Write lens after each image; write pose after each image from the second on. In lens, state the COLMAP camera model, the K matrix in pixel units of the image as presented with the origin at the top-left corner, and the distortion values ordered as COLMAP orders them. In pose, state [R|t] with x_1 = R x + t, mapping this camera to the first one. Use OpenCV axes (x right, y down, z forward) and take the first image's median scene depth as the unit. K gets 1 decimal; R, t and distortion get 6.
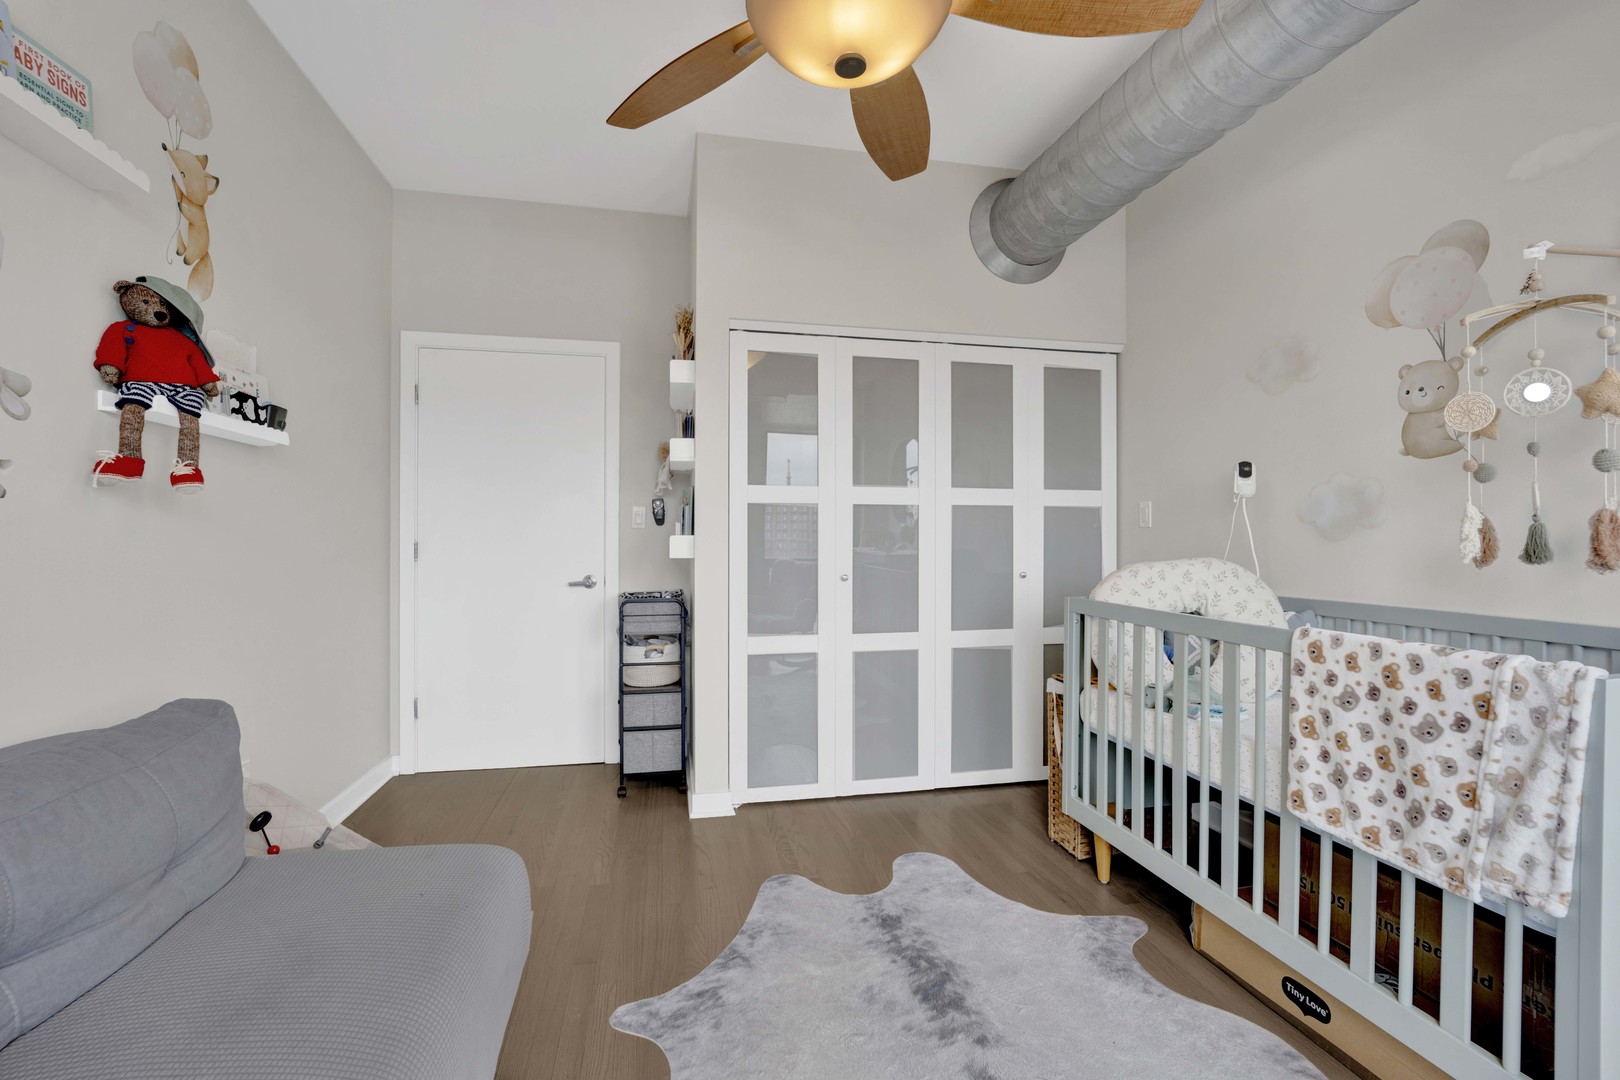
lens RADIAL K [[680.8, 0, 813.1], [0, 680.8, 536.0], [0, 0, 1]] dist [-0.019757, -0.000106]
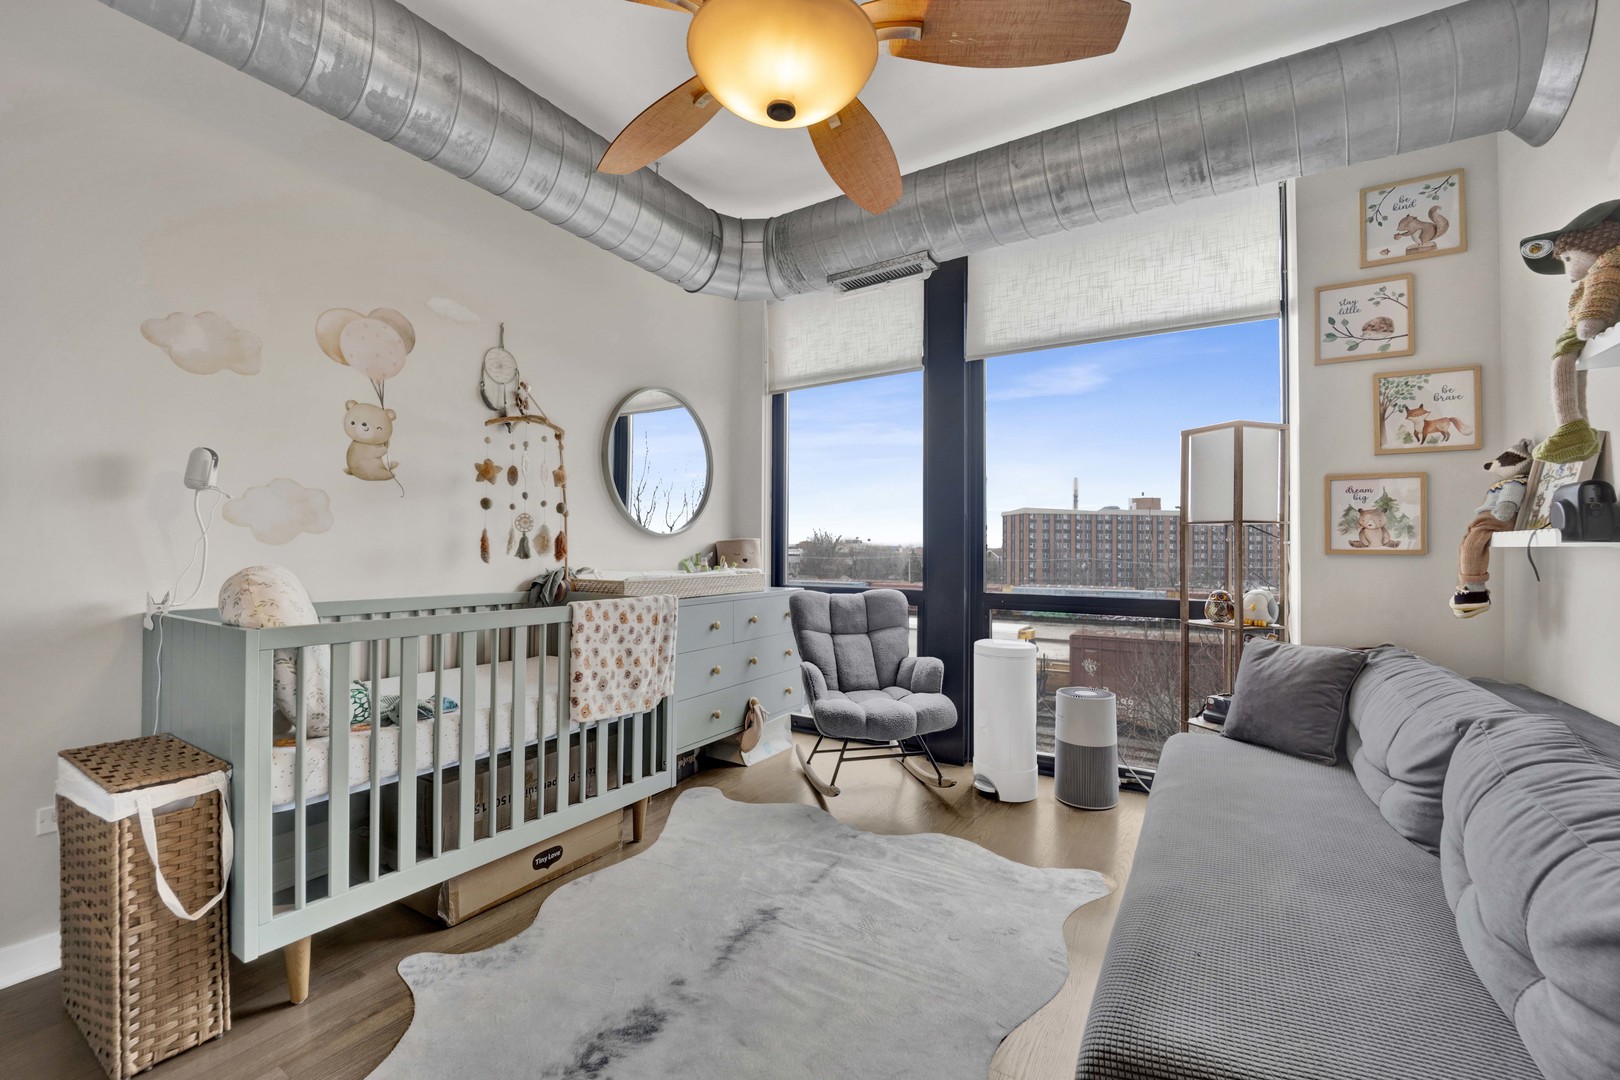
lens RADIAL K [[663.6, 0, 793.6], [0, 663.6, 547.2], [0, 0, 1]] dist [-0.019185, -0.000308]
pose [[-0.702042, 0.000110, 0.712136, -0.711974], [-0.008786, 0.999923, -0.008816, 0.019171], [-0.712081, -0.012446, -0.701987, 1.725104]]
